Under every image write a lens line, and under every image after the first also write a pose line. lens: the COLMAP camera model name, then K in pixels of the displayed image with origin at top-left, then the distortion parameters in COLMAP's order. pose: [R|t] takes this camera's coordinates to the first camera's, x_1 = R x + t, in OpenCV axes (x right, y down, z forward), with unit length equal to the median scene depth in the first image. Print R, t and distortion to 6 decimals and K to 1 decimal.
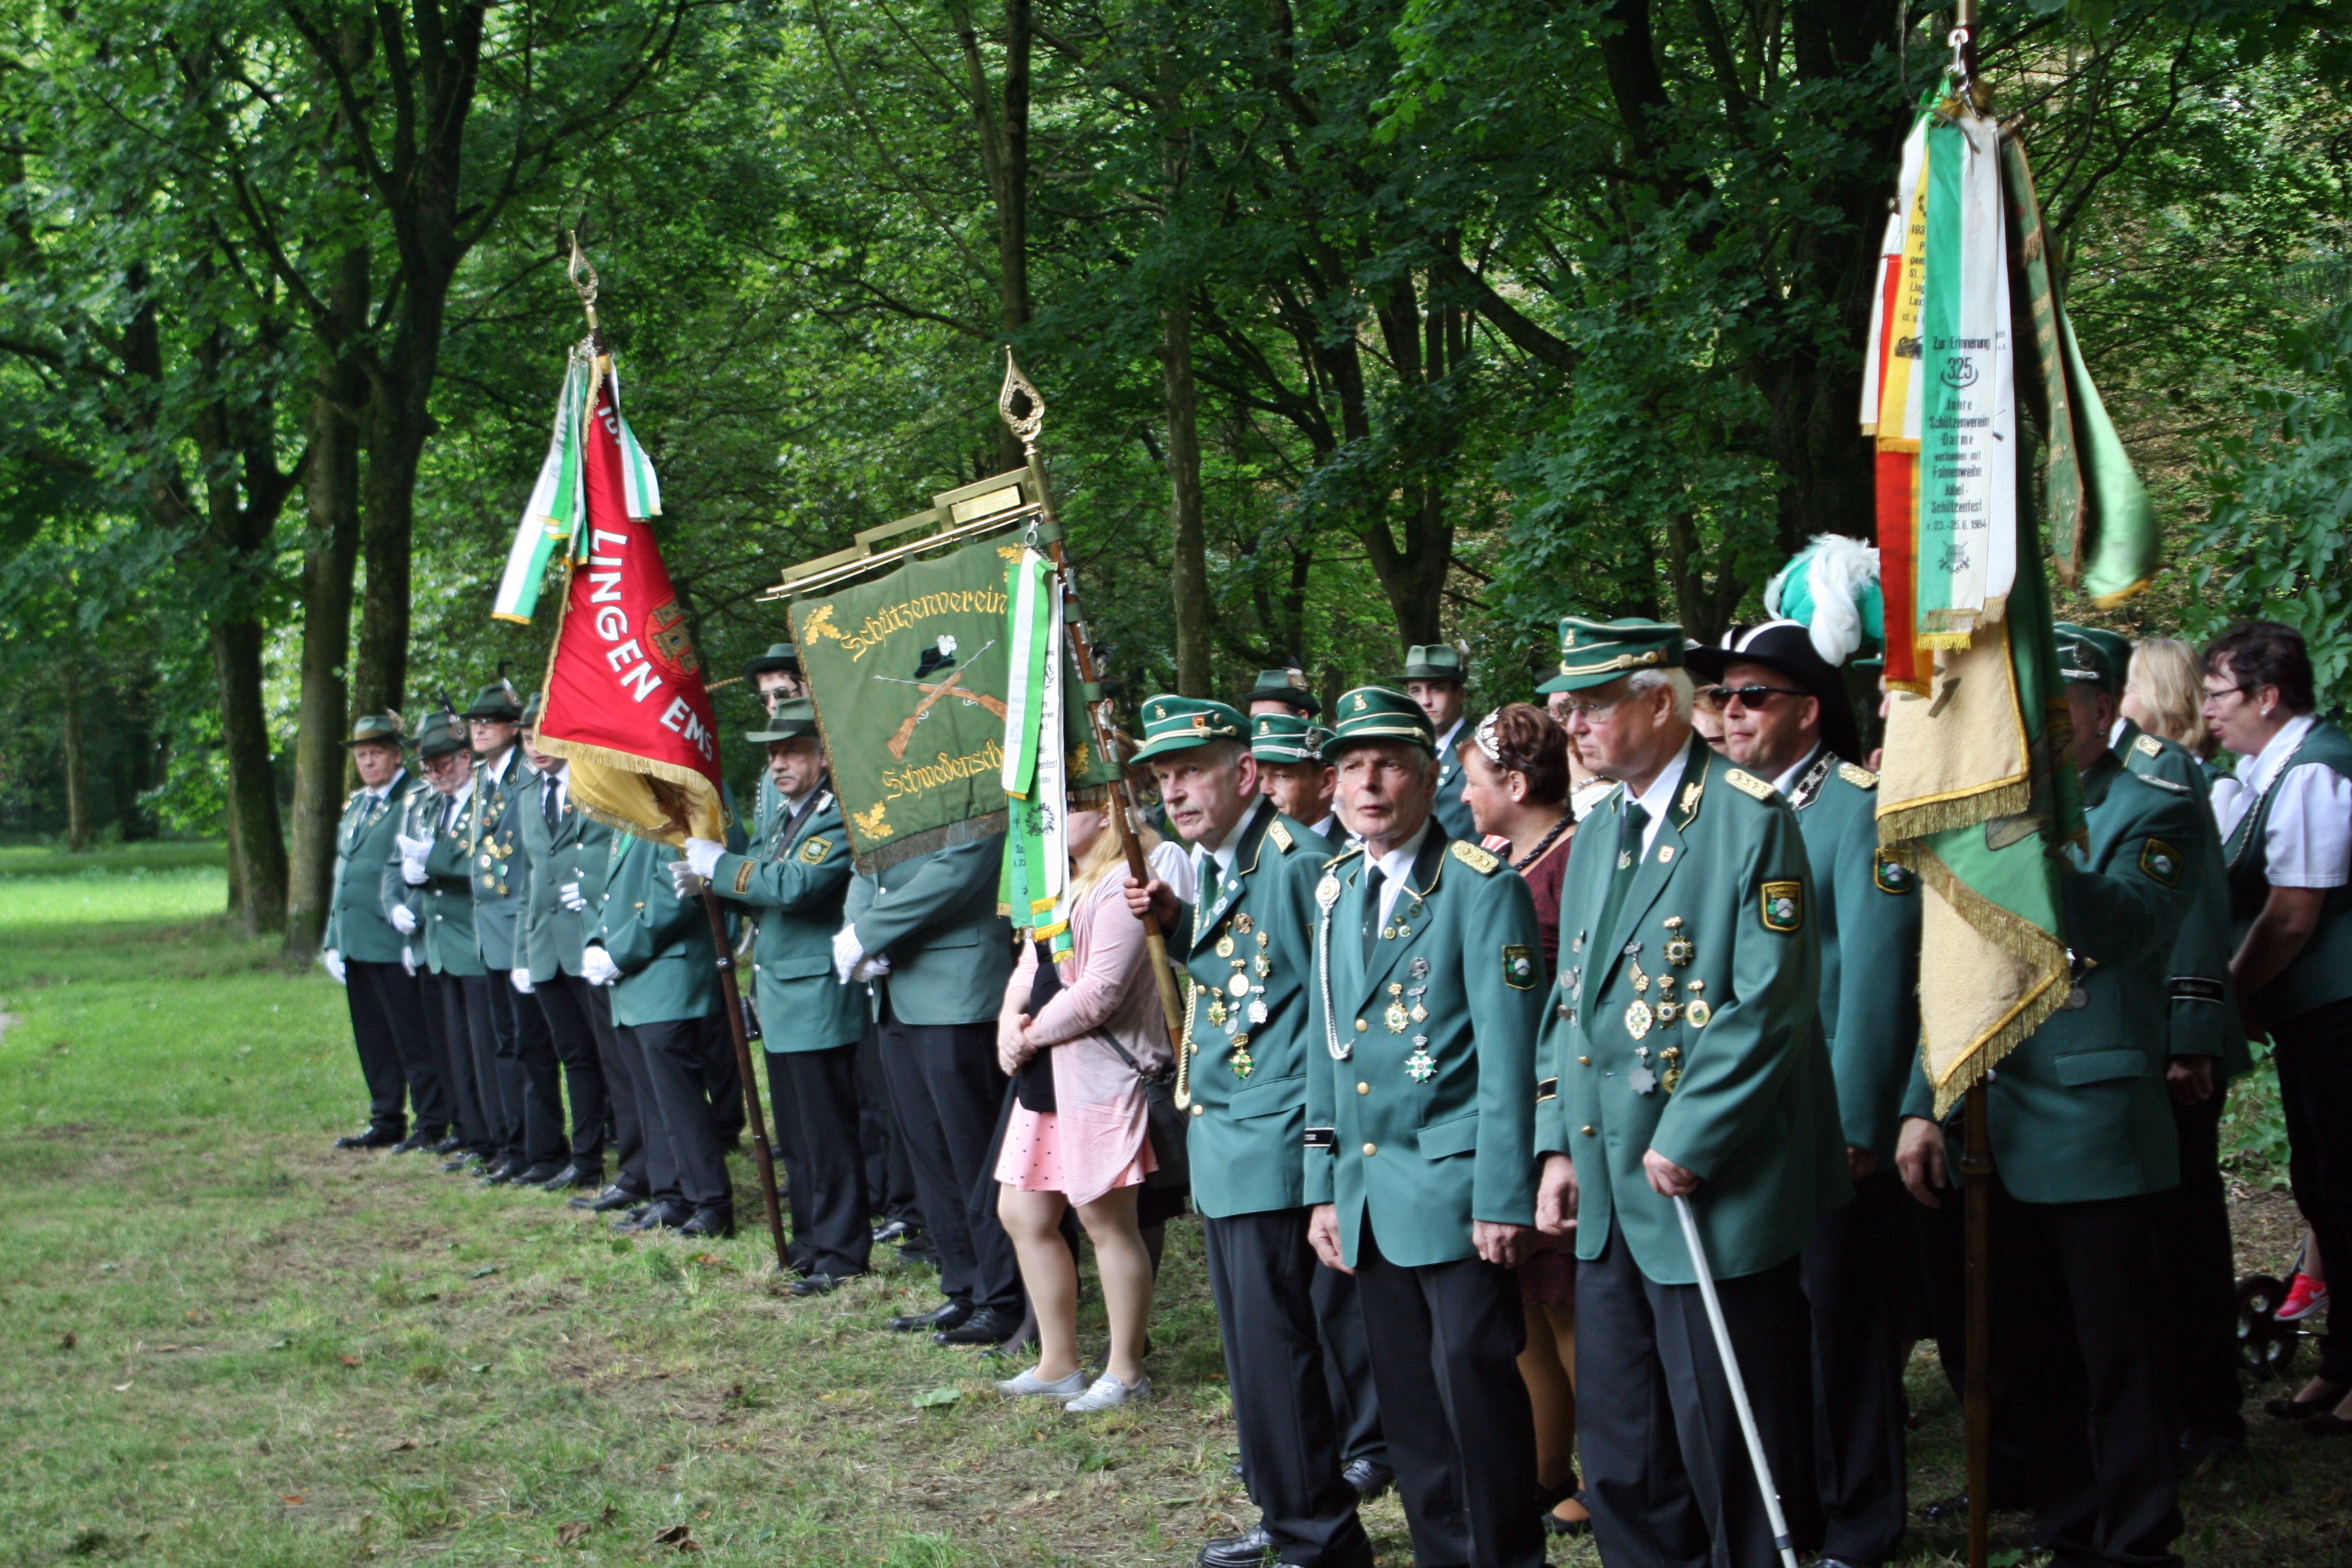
lens RADIAL K [[4217.7, 0, 1176.0], [0, 4217.7, 784.0], [0, 0, 1]] dist [0.019942, -0.011284]
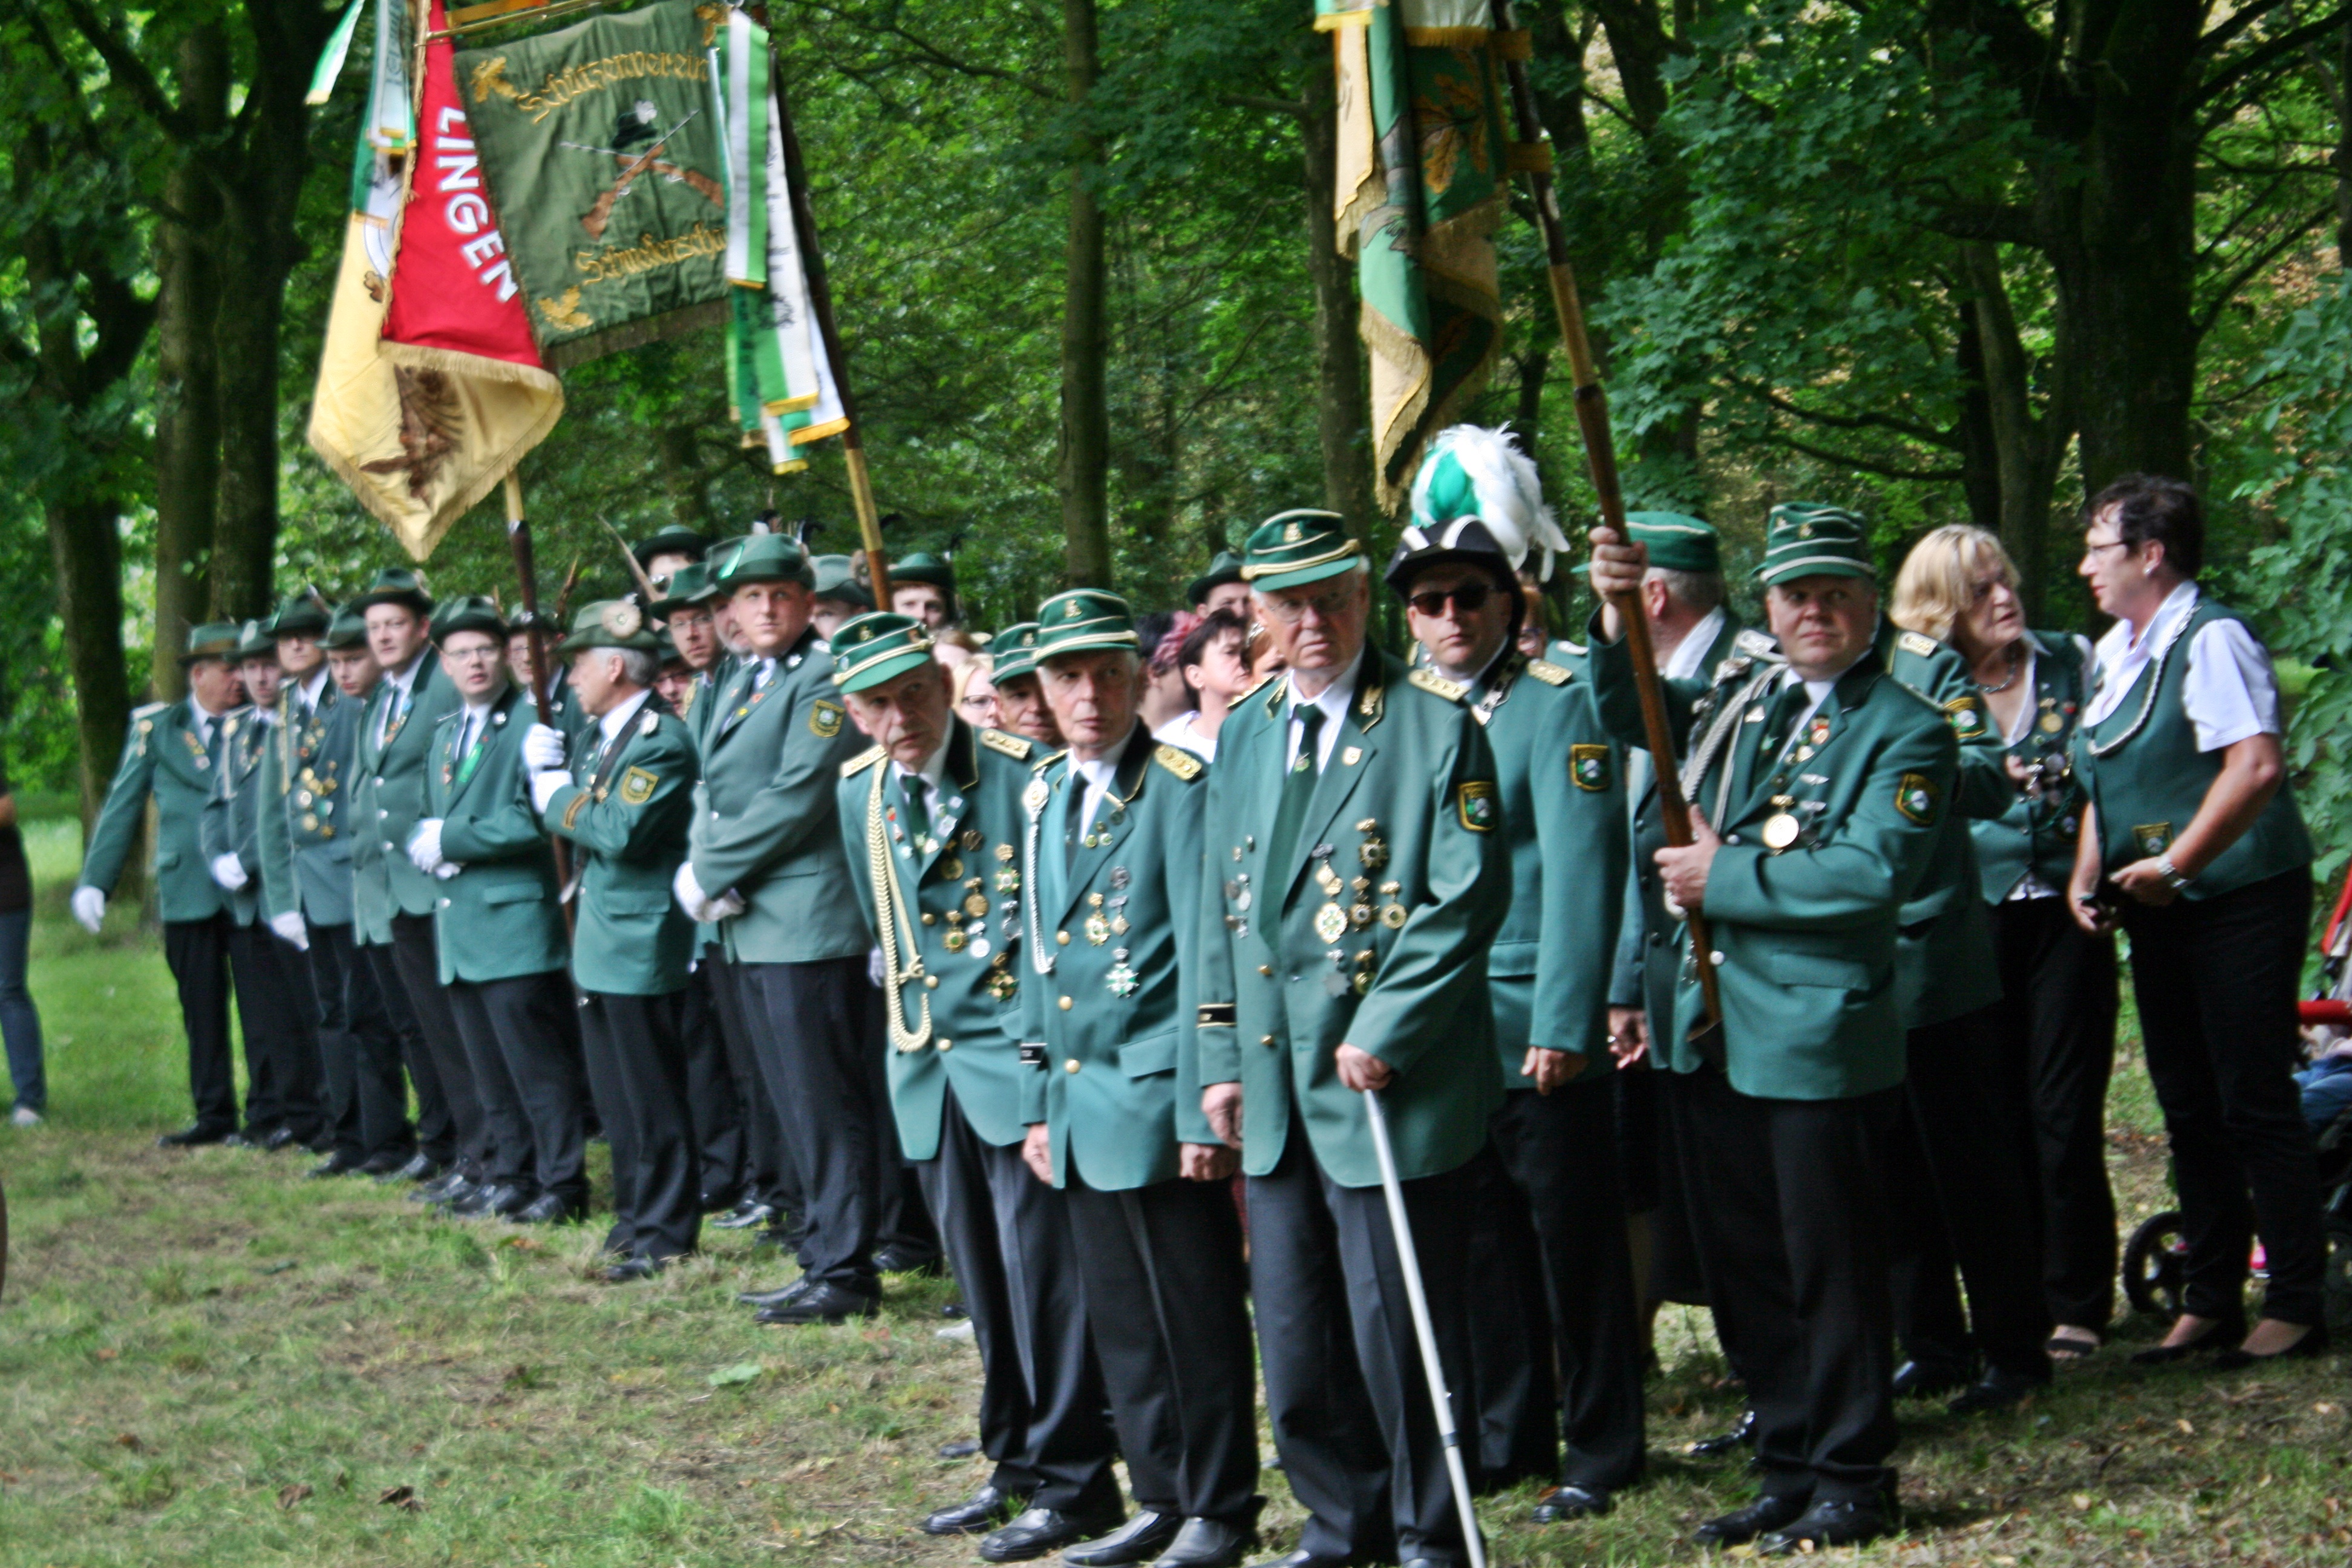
lens RADIAL K [[6134.4, 0, 1179.5], [0, 6134.4, 683.1], [0, 0, 1]] dist [0.016654, 0.752220]
pose [[0.998190, -0.020296, -0.056619, 0.115736], [0.020249, 0.999794, -0.001394, 0.000961], [0.056636, 0.000245, 0.998395, -0.307962]]
